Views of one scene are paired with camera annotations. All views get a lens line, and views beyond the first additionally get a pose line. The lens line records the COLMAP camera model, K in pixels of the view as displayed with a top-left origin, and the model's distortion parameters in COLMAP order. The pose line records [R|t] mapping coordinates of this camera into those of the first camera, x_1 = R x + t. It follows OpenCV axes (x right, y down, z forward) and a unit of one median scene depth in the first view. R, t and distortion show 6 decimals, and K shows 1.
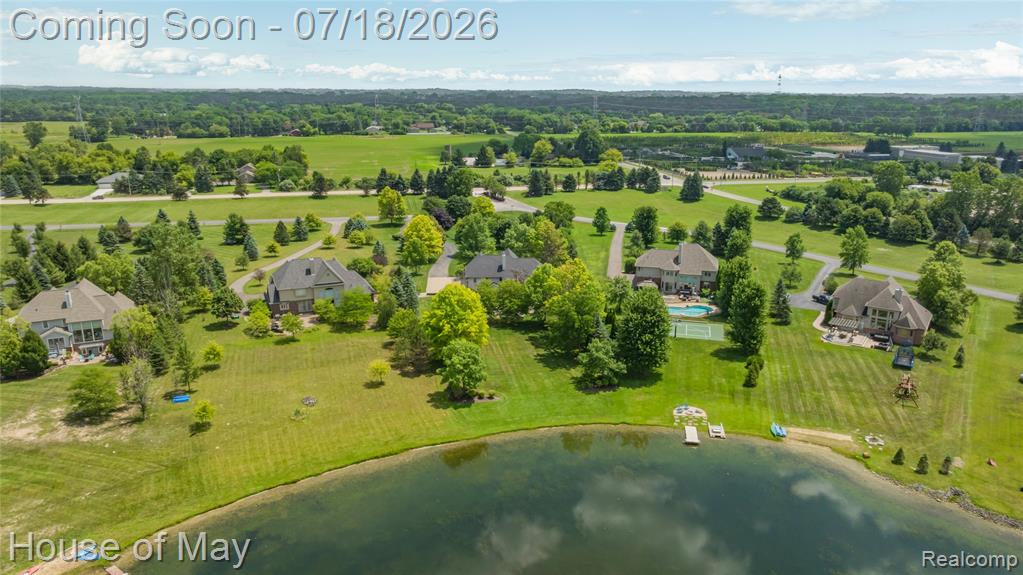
lens RADIAL K [[733.5, 0, 511.5], [0, 733.5, 287.5], [0, 0, 1]] dist [-0.014209, -0.001642]
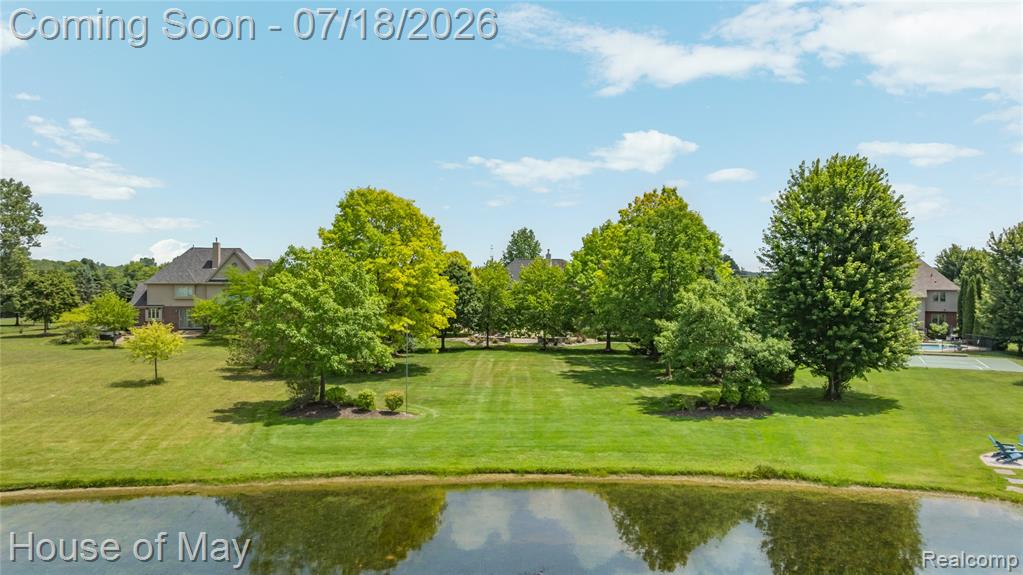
lens RADIAL K [[733.5, 0, 511.5], [0, 733.5, 287.5], [0, 0, 1]] dist [-0.014209, -0.001642]
pose [[0.983327, 0.003948, -0.181805, 0.089006], [-0.050302, 0.966660, -0.251074, 0.172018], [0.174753, 0.256033, 0.950741, 0.640786]]
